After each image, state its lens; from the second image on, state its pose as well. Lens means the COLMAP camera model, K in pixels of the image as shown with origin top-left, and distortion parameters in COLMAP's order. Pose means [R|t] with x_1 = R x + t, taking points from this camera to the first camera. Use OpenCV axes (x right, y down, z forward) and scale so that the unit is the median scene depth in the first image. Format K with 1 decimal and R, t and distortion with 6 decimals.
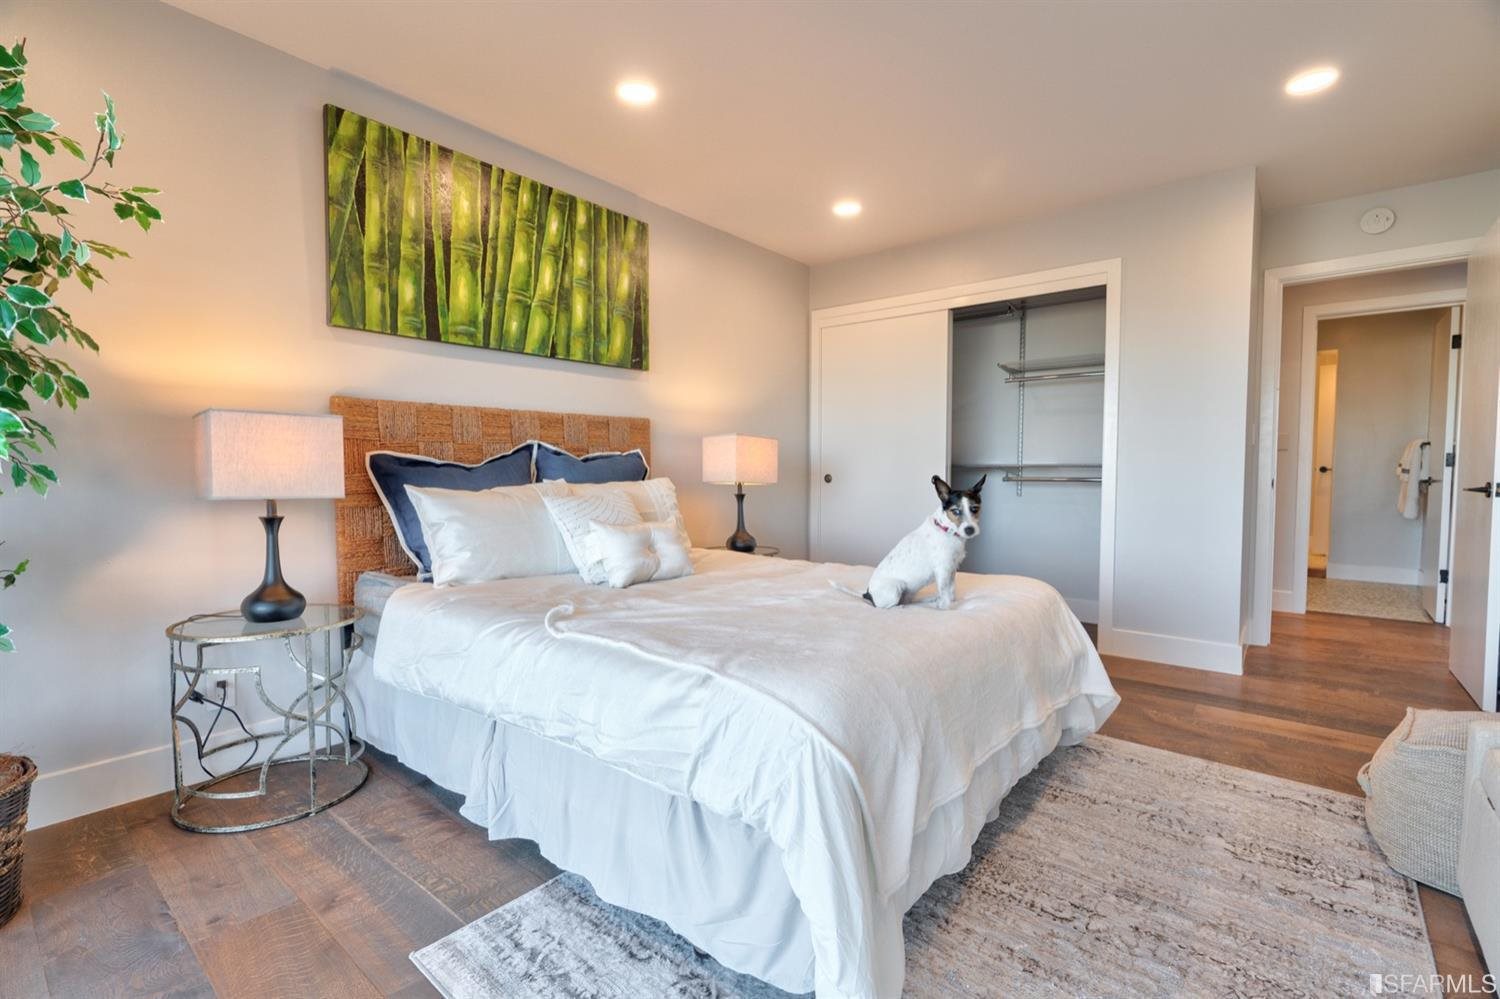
lens RADIAL K [[680.8, 0, 747.2], [0, 680.8, 498.2], [0, 0, 1]] dist [-0.007156, 0.001039]
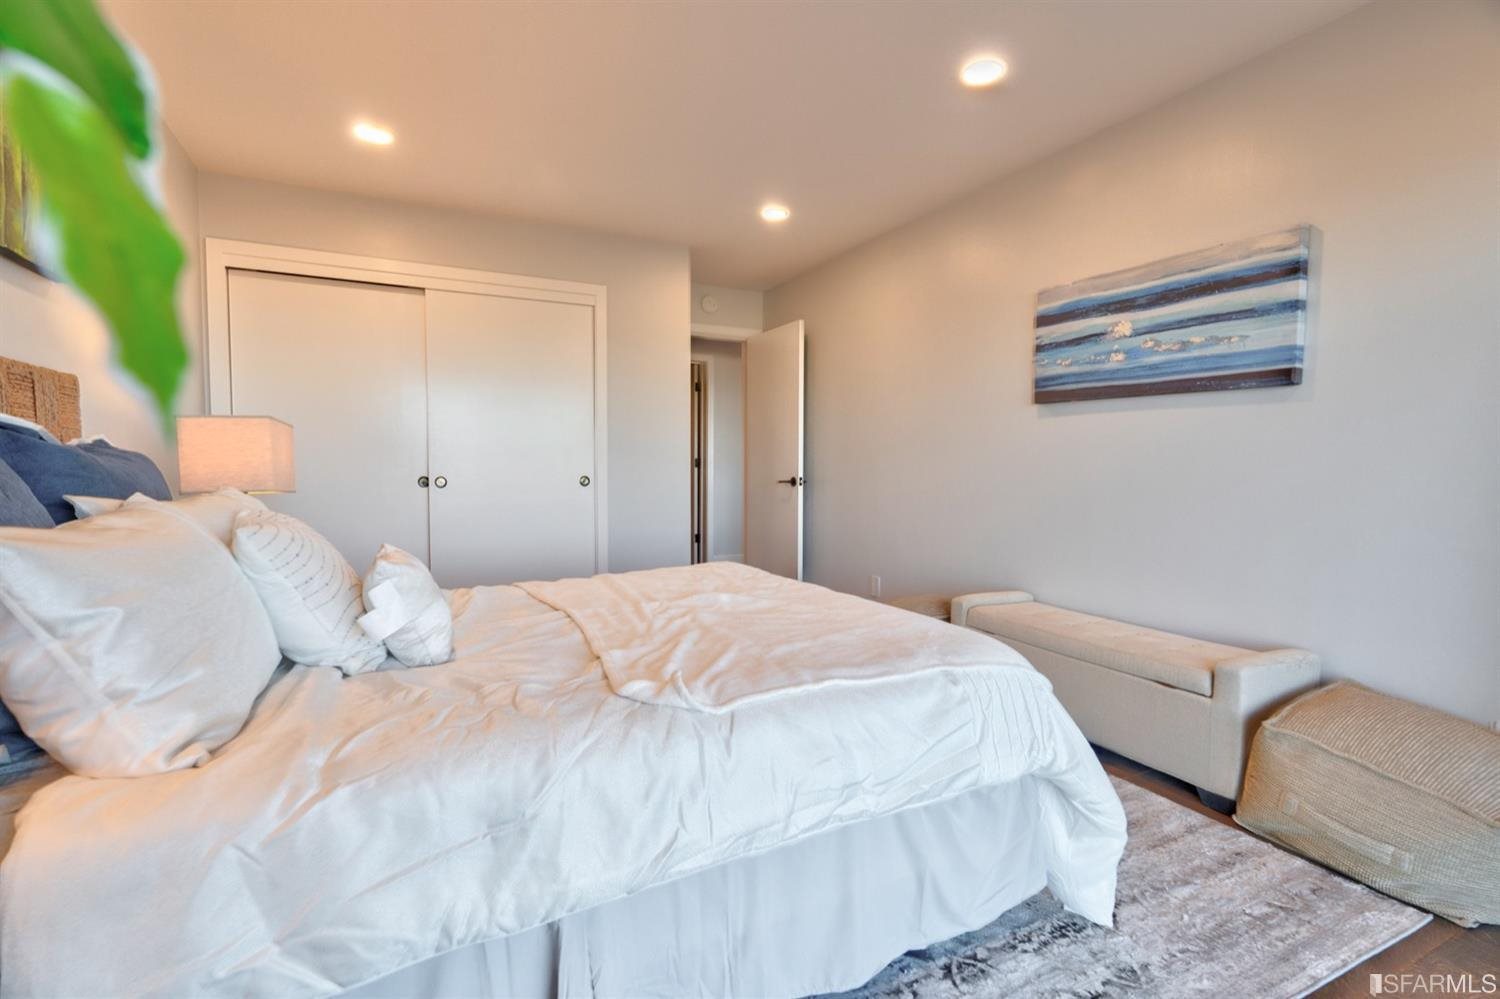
lens RADIAL K [[692.0, 0, 739.9], [0, 692.0, 495.4], [0, 0, 1]] dist [-0.002941, 0.000132]
pose [[0.396895, -0.036279, 0.917147, -0.508195], [0.040195, 0.998947, 0.022120, -0.020060], [-0.916983, 0.028086, 0.397935, 0.381824]]
